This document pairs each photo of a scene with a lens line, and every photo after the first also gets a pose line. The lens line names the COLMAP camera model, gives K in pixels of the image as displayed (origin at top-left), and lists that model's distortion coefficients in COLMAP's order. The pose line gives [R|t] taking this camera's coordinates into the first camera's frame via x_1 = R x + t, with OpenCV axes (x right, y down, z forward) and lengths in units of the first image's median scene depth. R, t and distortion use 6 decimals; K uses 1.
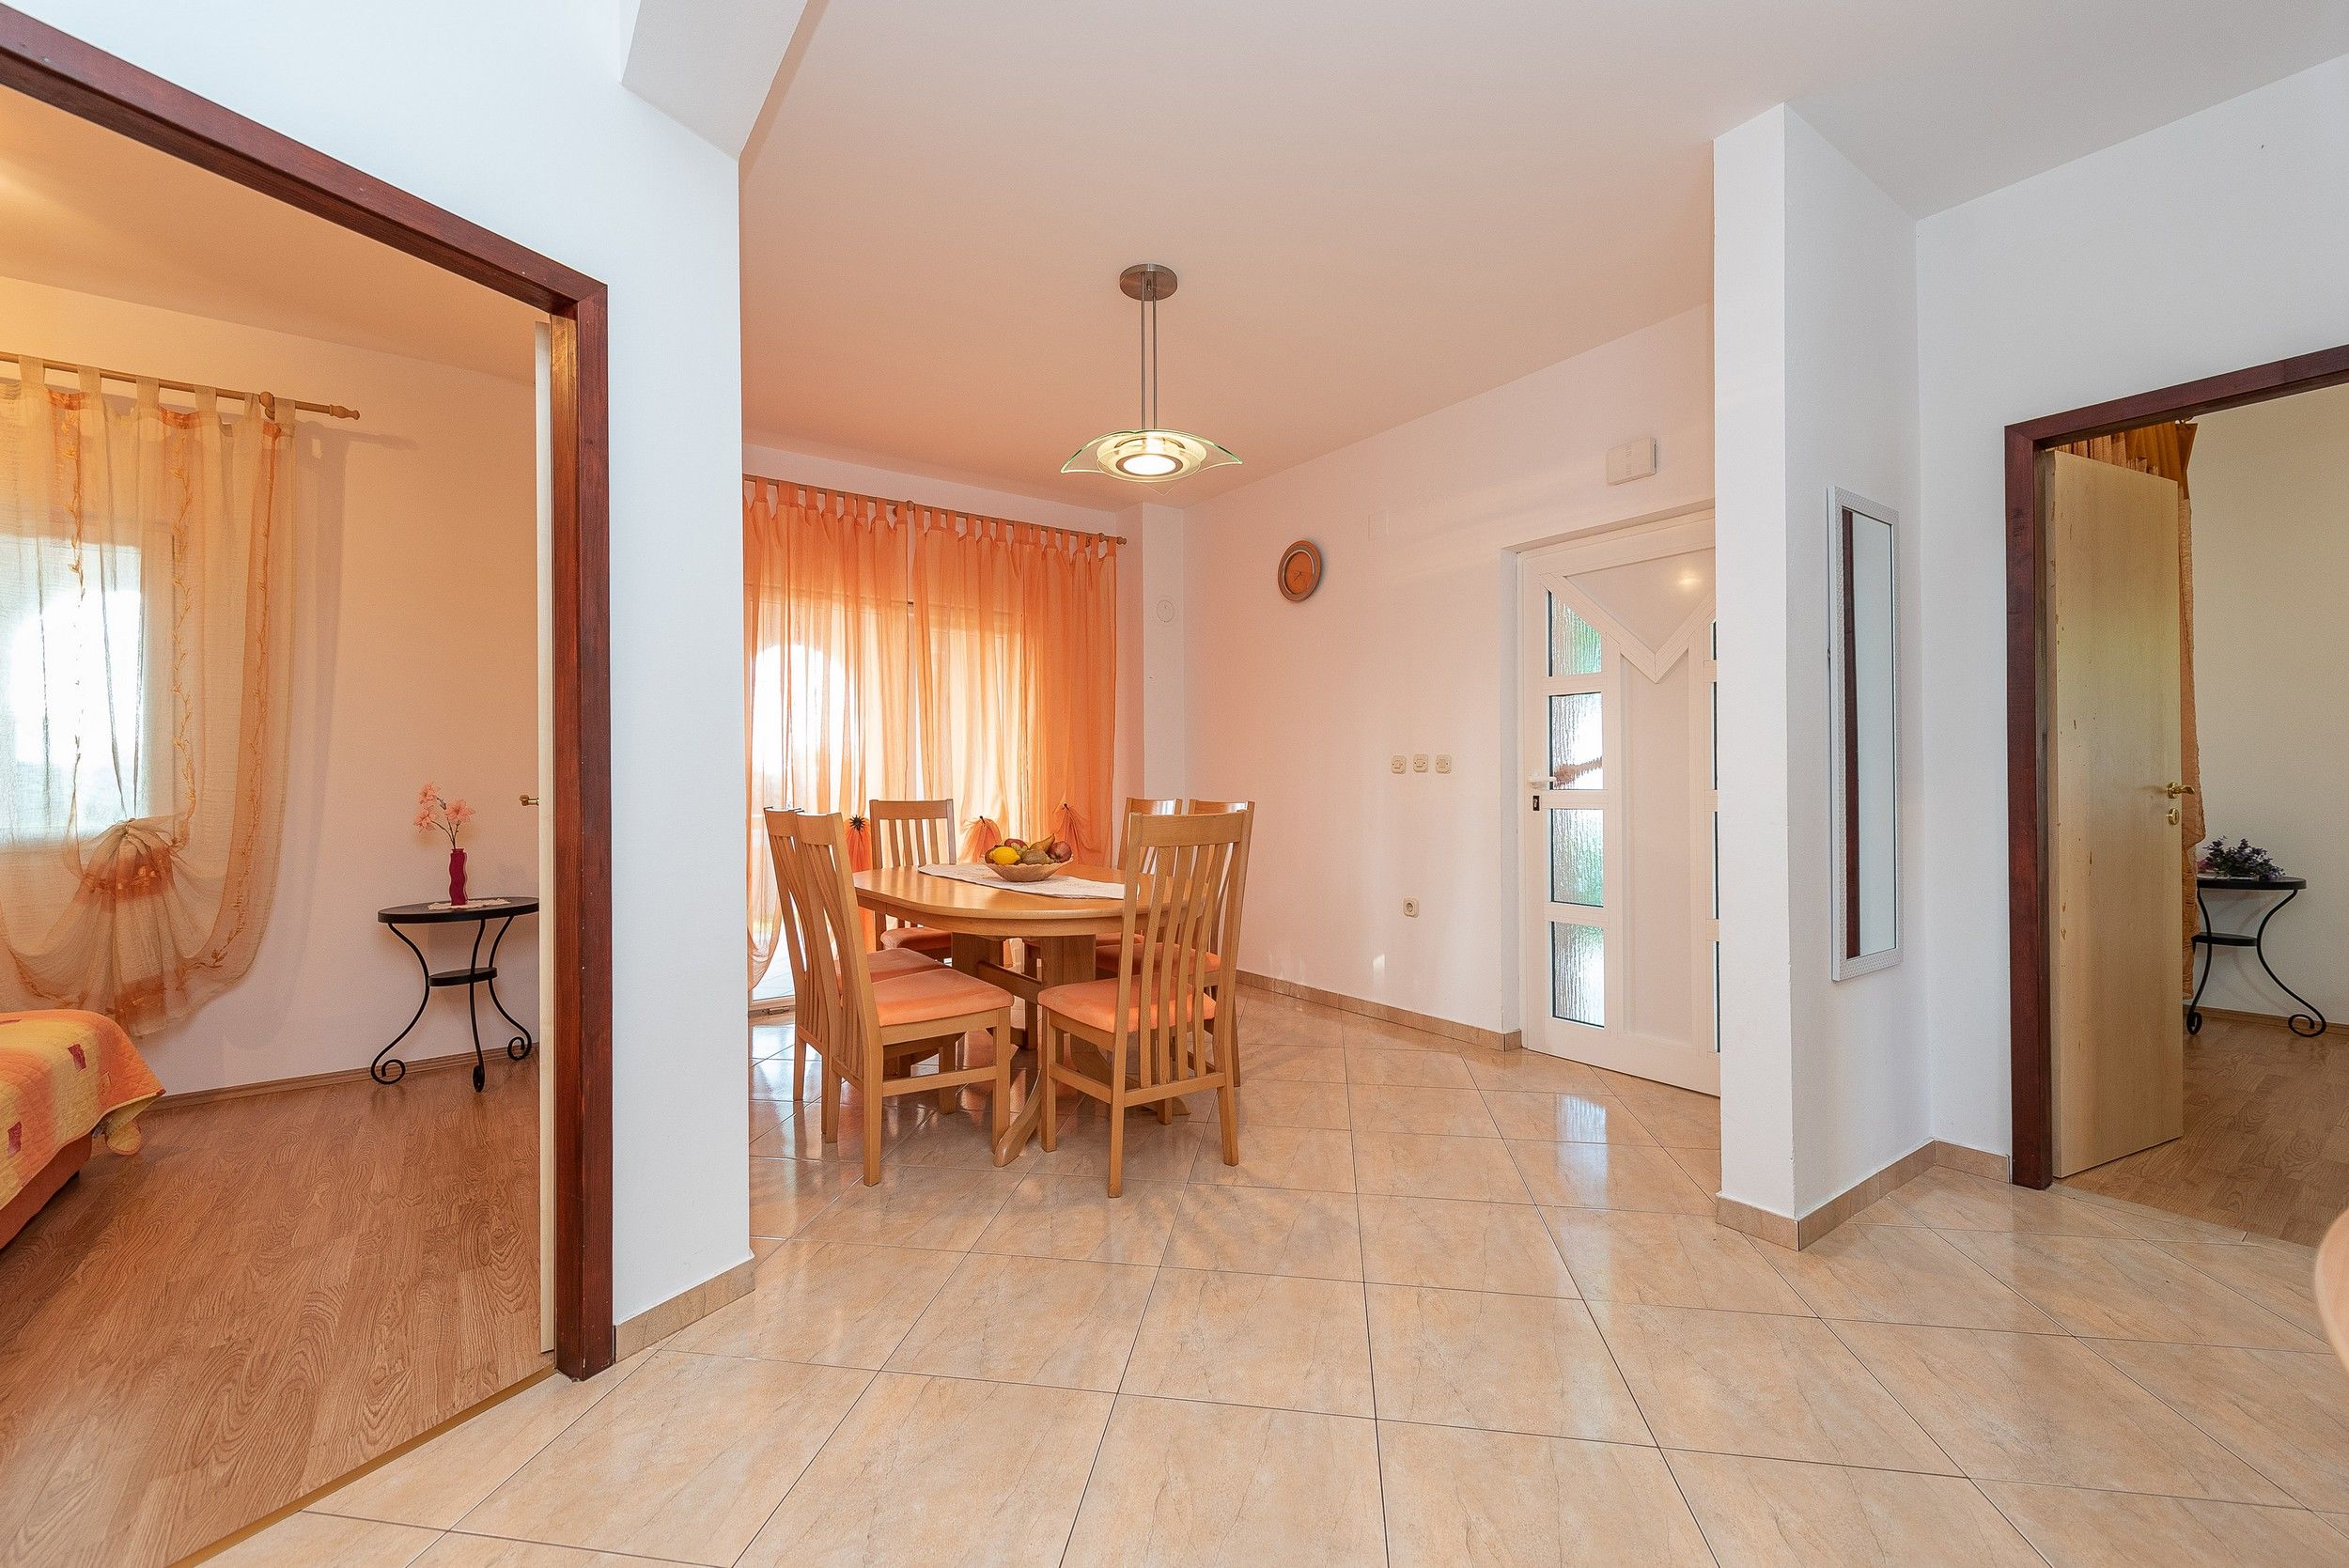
lens RADIAL K [[979.4, 0, 1174.5], [0, 979.4, 784.0], [0, 0, 1]] dist [0.002872, 0.000077]
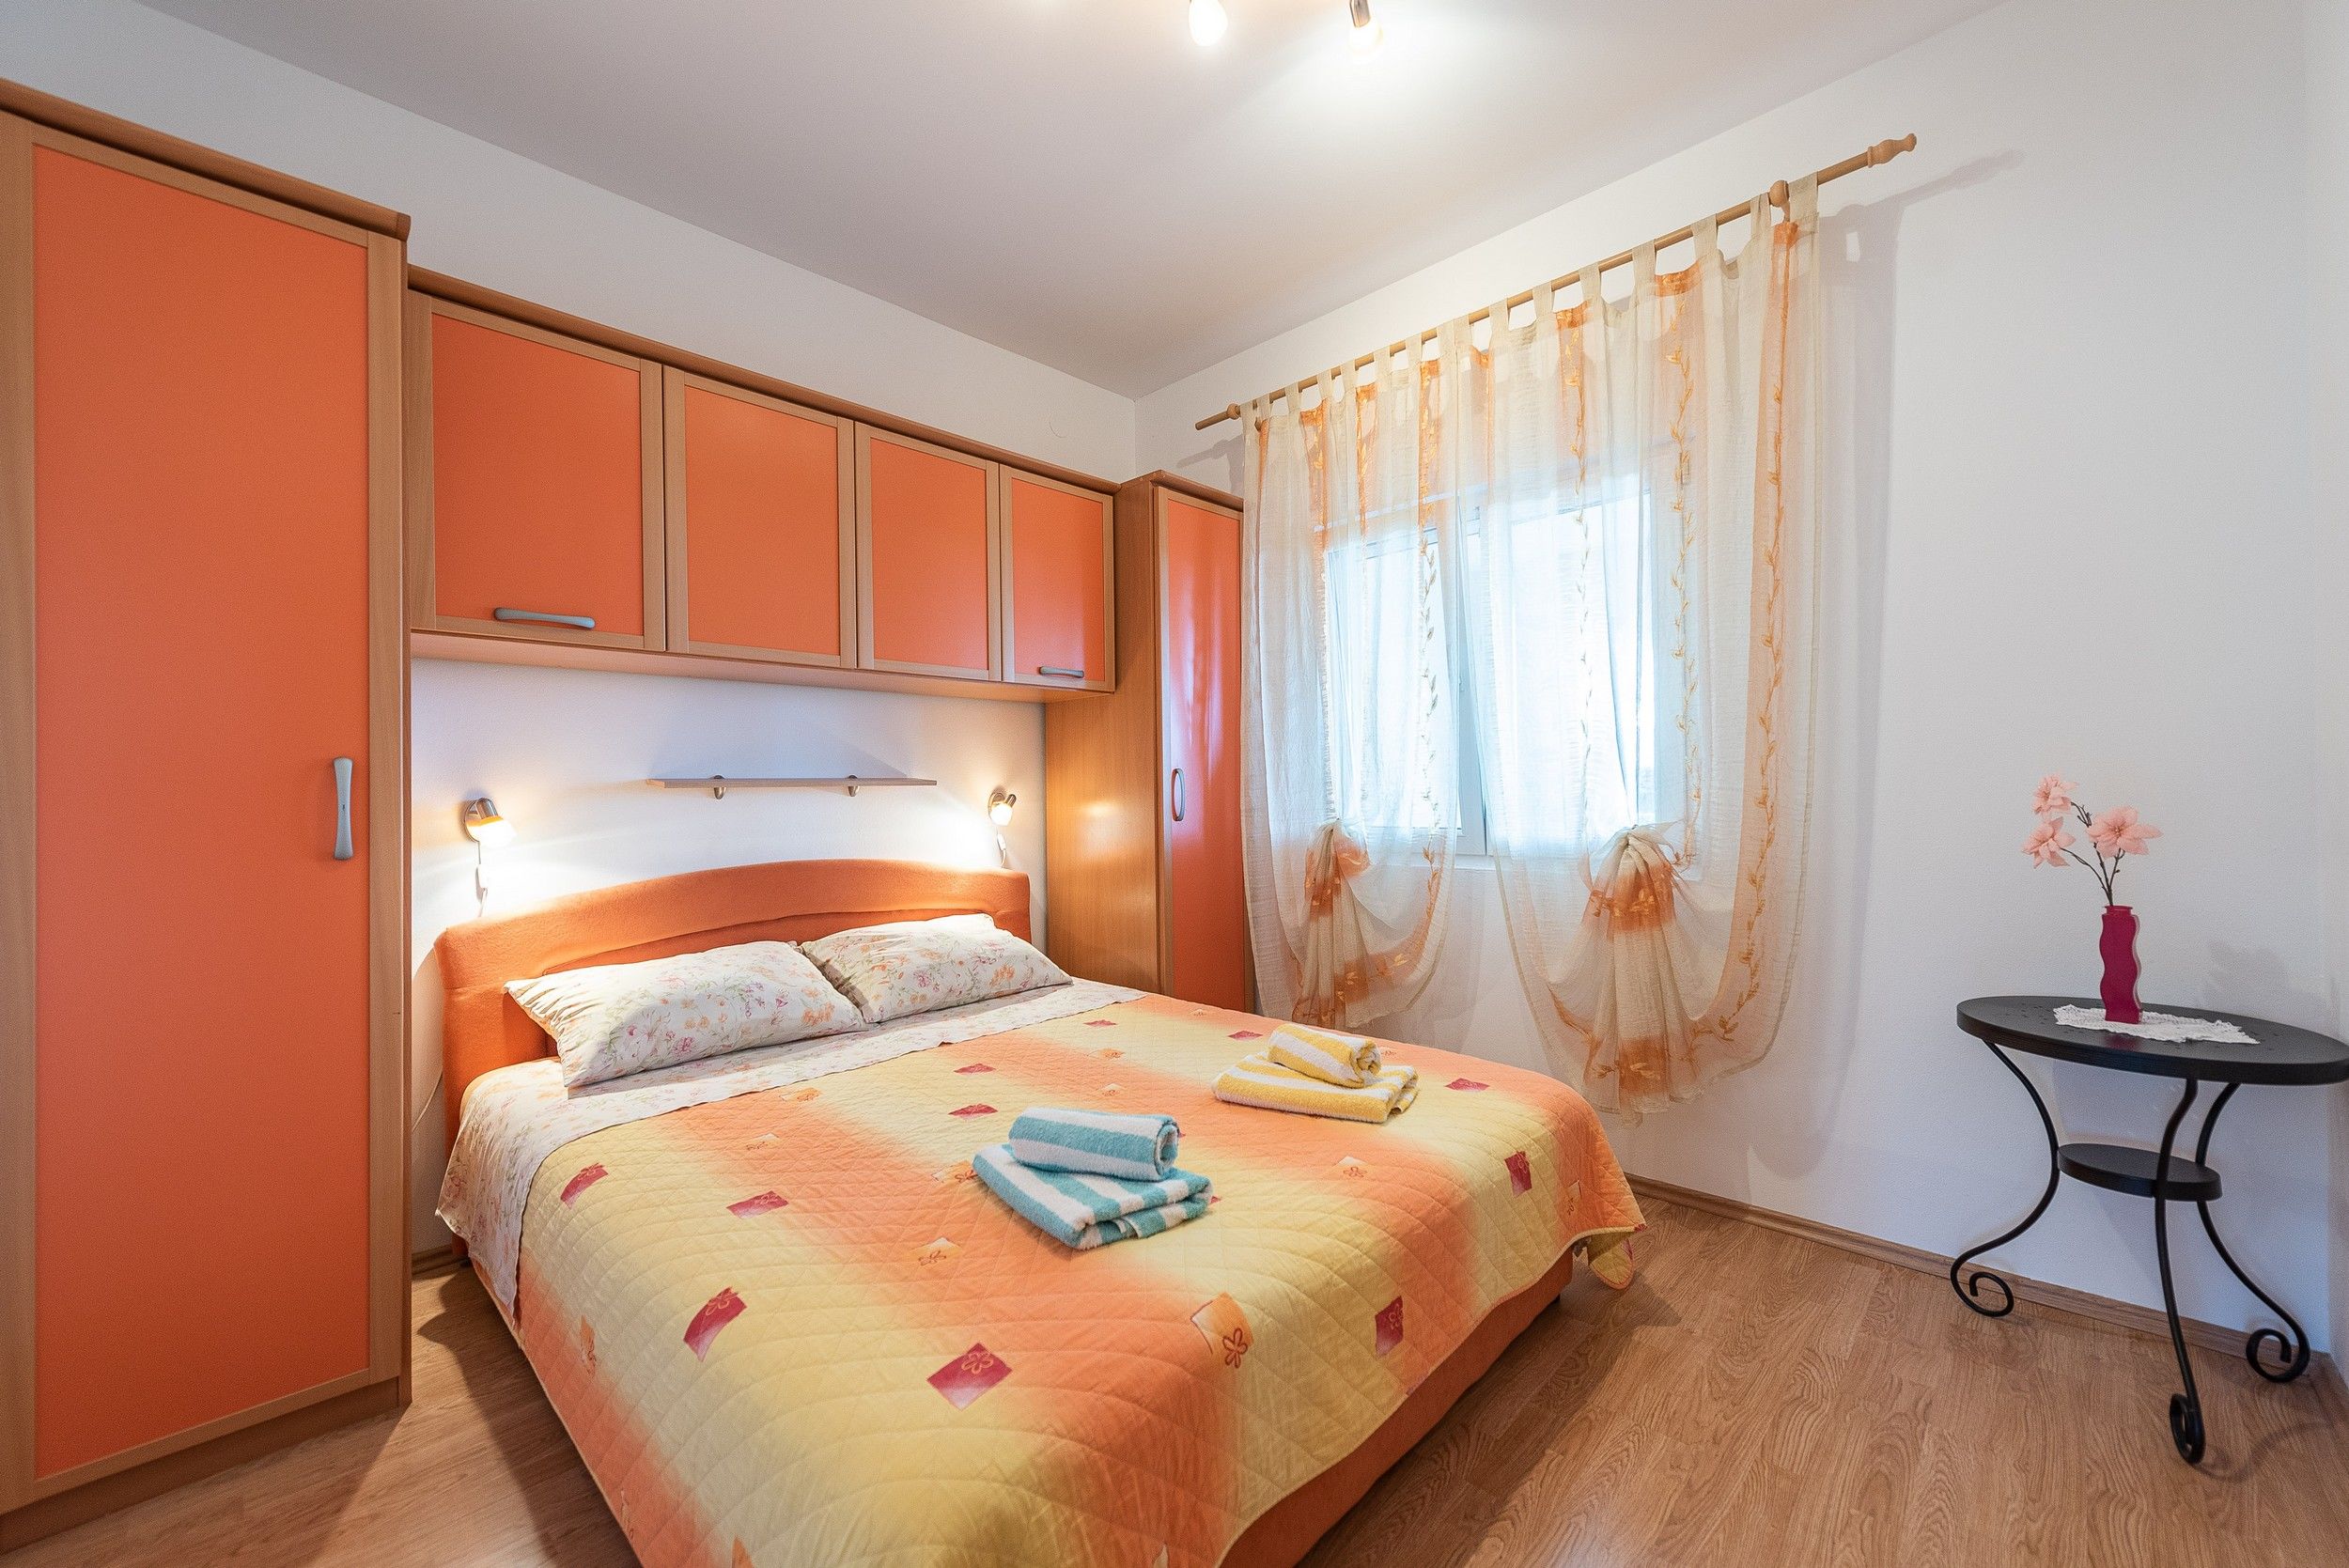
lens RADIAL K [[939.0, 0, 1174.5], [0, 939.0, 784.0], [0, 0, 1]] dist [0.002899, -0.000126]
pose [[0.187064, -0.006091, -0.982329, -0.392717], [0.007900, 0.999958, -0.004696, 0.003416], [0.982316, -0.006881, 0.187104, 0.494217]]
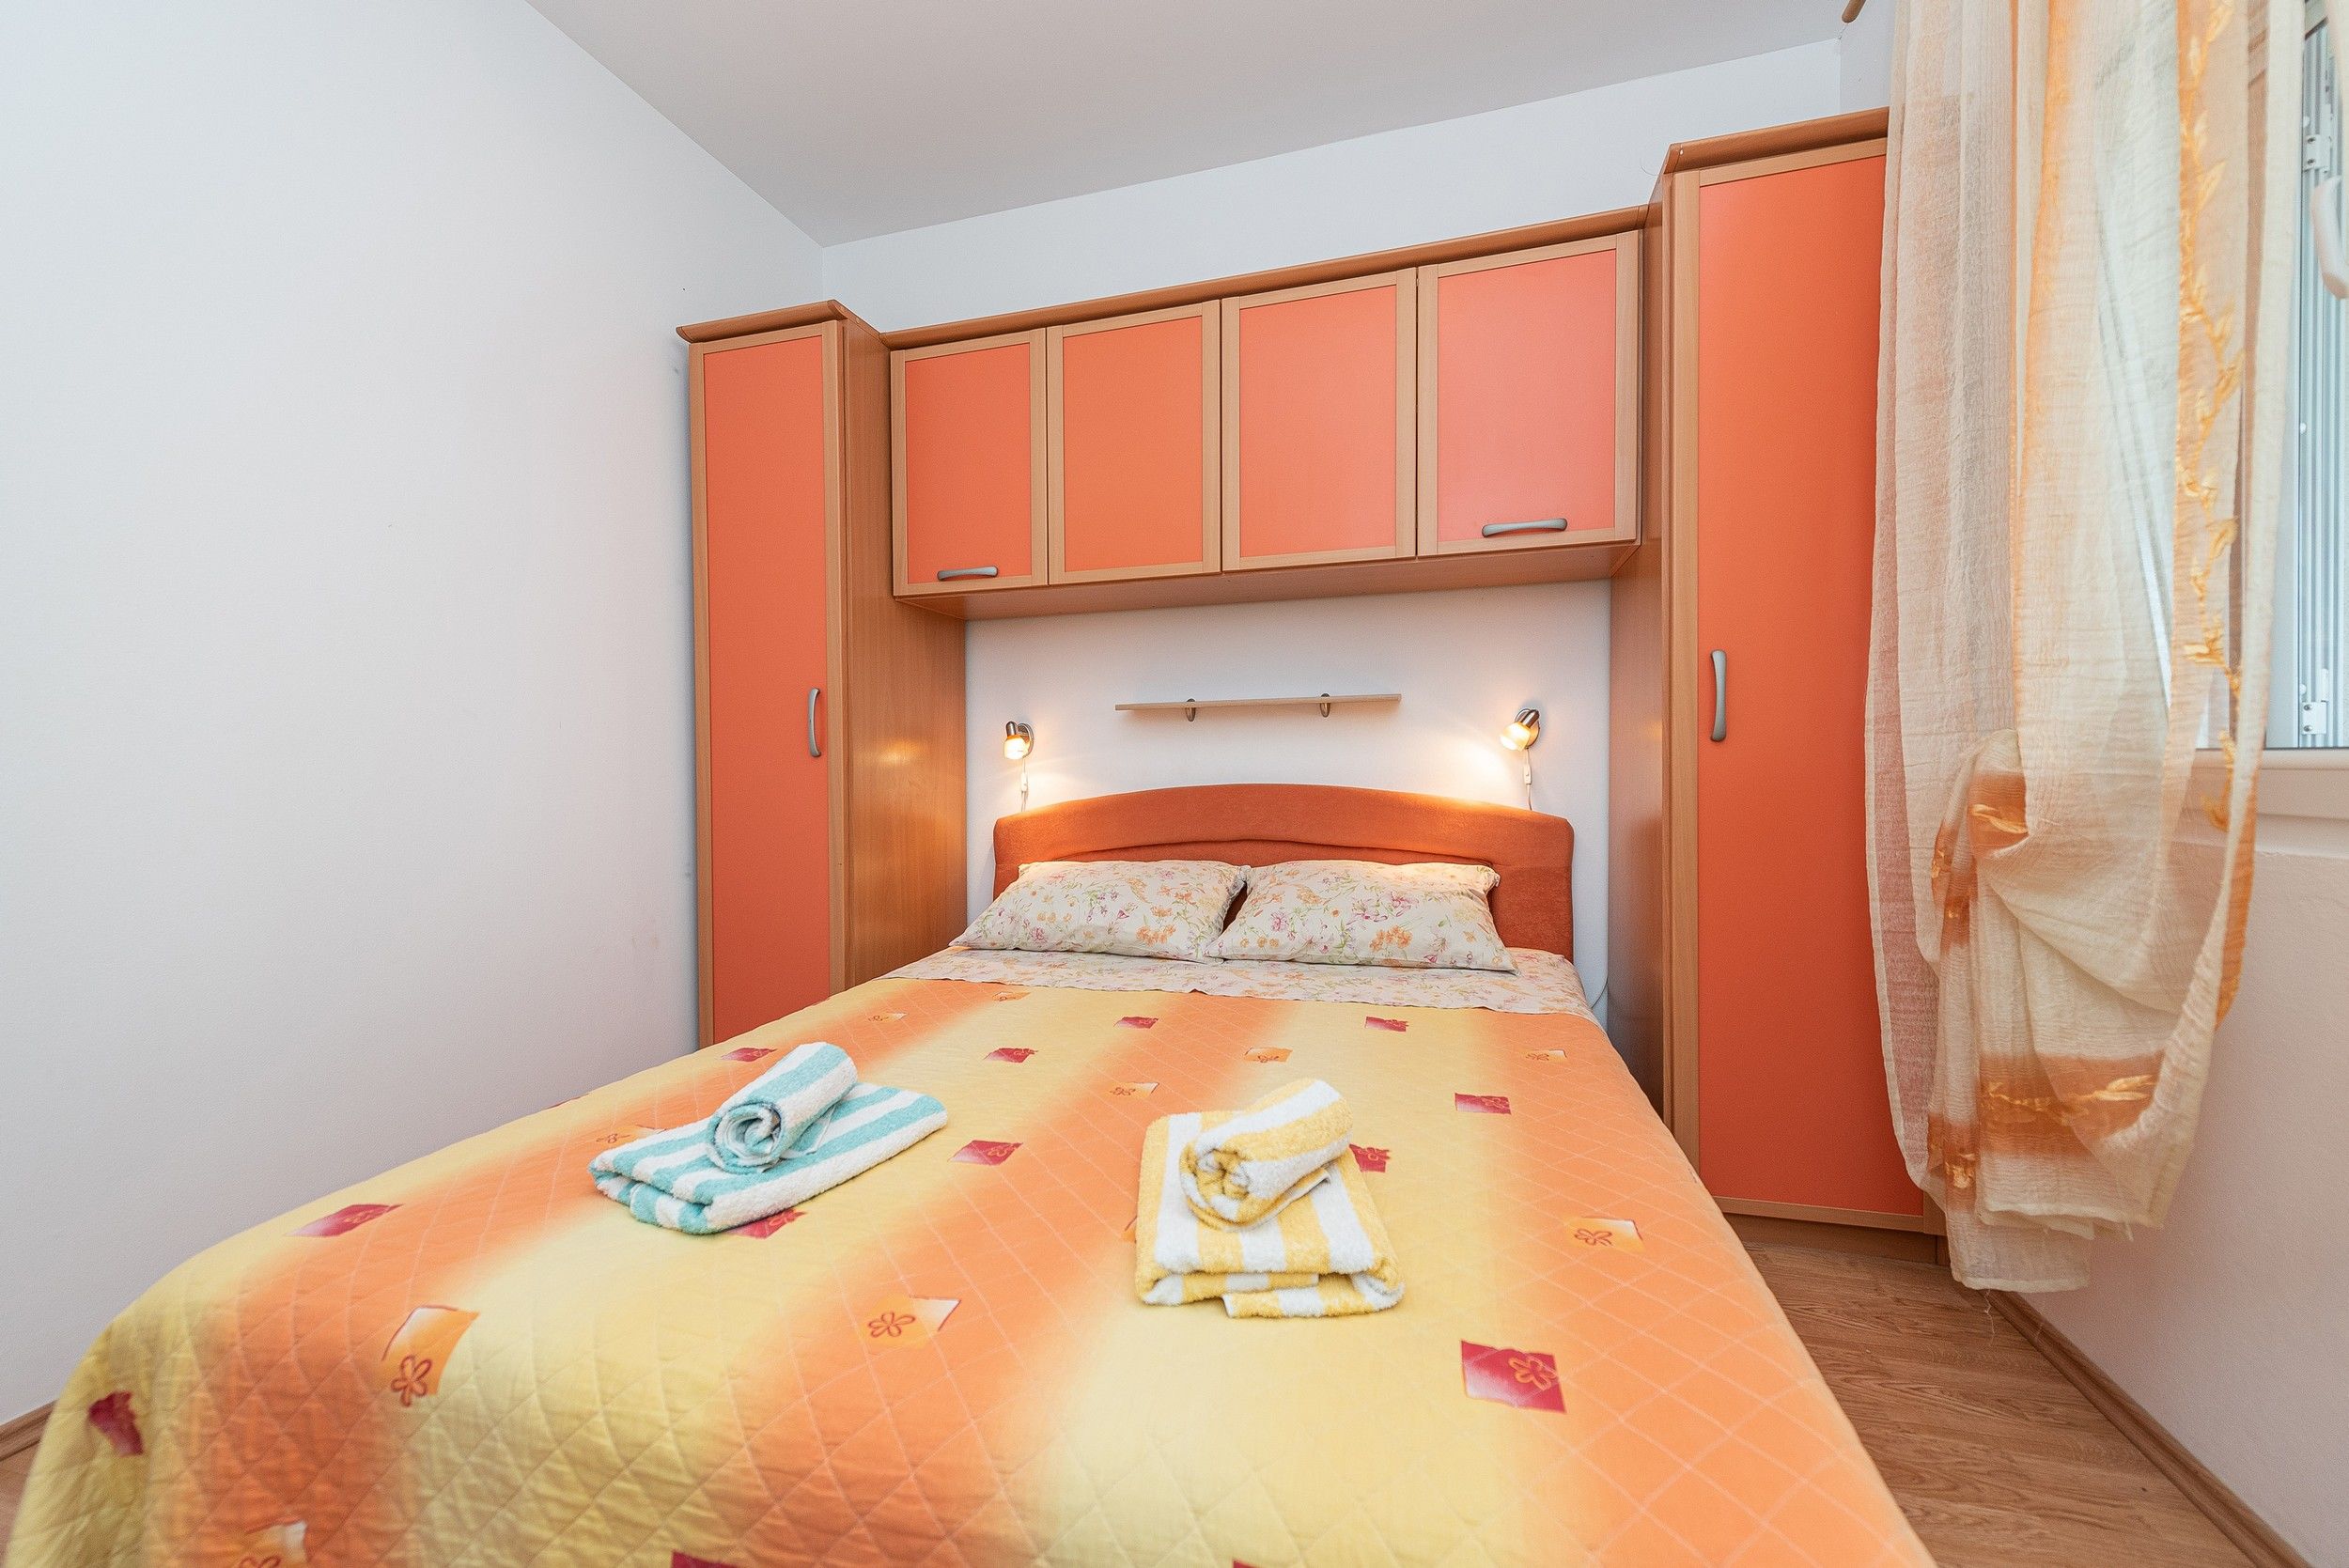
lens RADIAL K [[918.1, 0, 1169.6], [0, 918.1, 765.7], [0, 0, 1]] dist [0.000709, 0.000032]
pose [[-0.785482, 0.013898, -0.618728, -0.812290], [0.011255, 0.999903, 0.008171, 0.051663], [0.618782, -0.000545, -0.785563, 0.989005]]
